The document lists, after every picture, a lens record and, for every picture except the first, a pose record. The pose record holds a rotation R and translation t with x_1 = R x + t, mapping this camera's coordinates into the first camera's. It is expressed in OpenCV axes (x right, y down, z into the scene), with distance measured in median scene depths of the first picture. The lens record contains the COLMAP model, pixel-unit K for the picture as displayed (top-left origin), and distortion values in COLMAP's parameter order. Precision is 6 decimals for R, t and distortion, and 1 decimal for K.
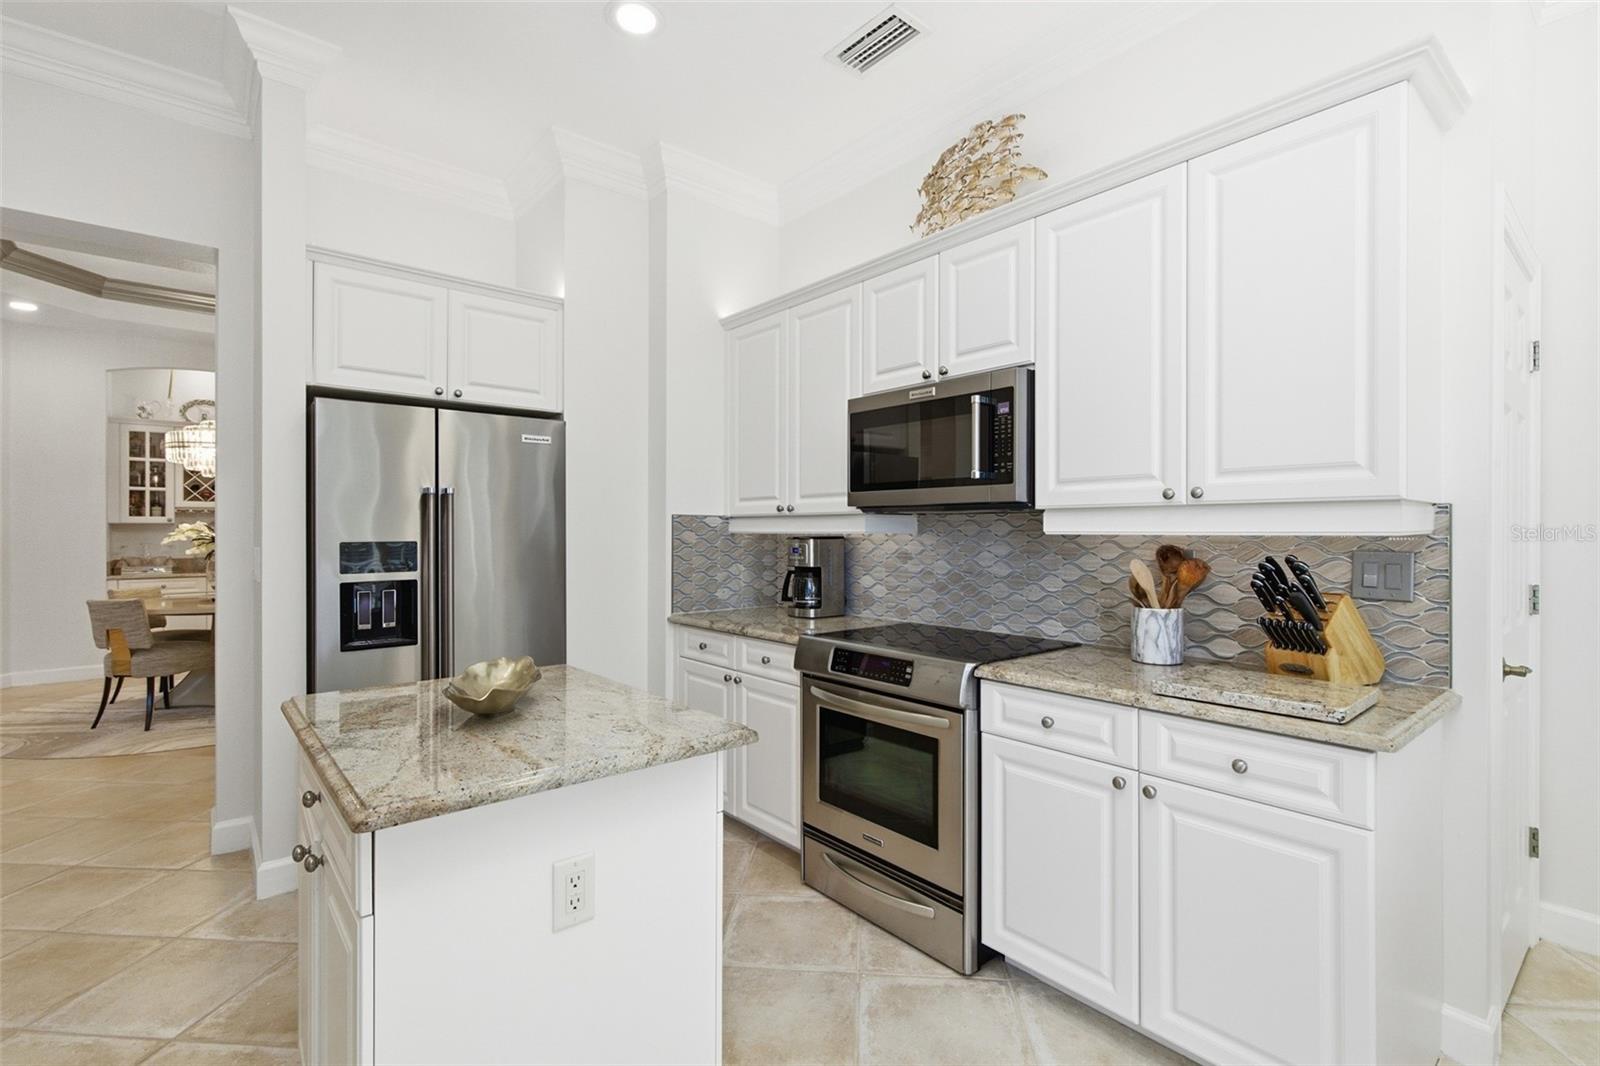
lens RADIAL K [[736.8, 0, 804.9], [0, 736.8, 532.3], [0, 0, 1]] dist [0.001032, 0.000384]
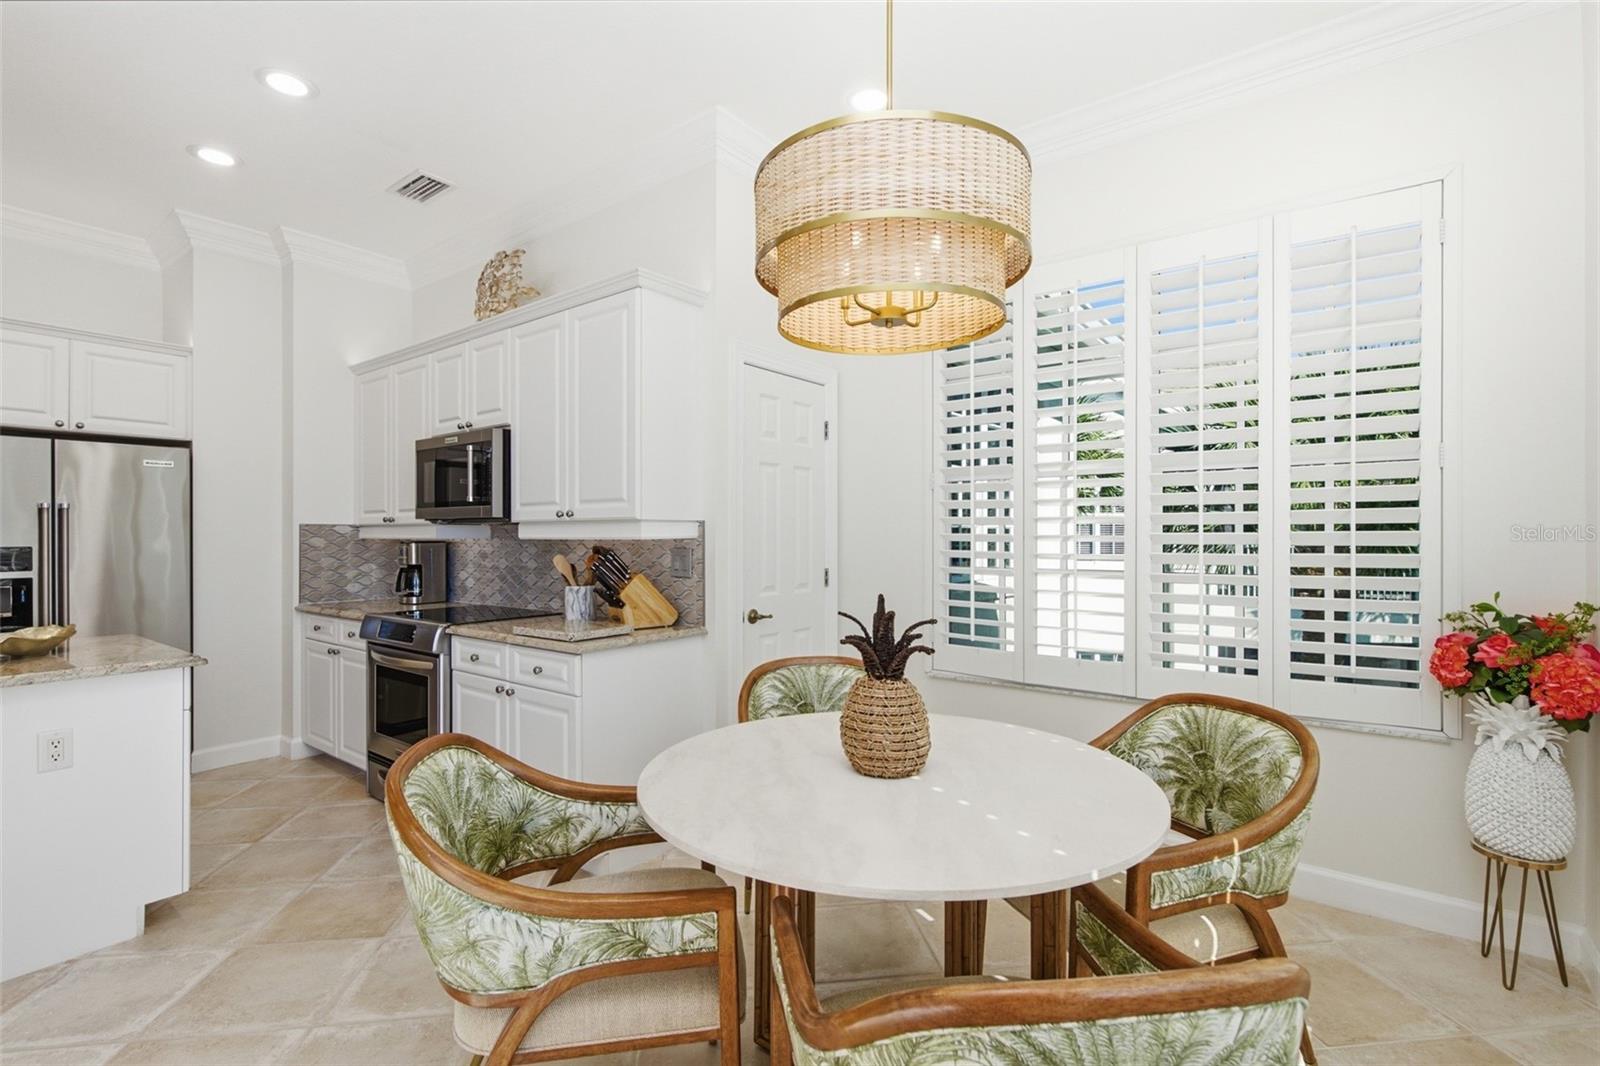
lens RADIAL K [[733.6, 0, 803.7], [0, 733.6, 534.2], [0, 0, 1]] dist [0.000016, 0.000710]
pose [[0.975870, -0.003018, 0.218332, 0.461740], [0.003557, 0.999992, -0.002073, -0.001563], [-0.218324, 0.002800, 0.975872, -0.476101]]
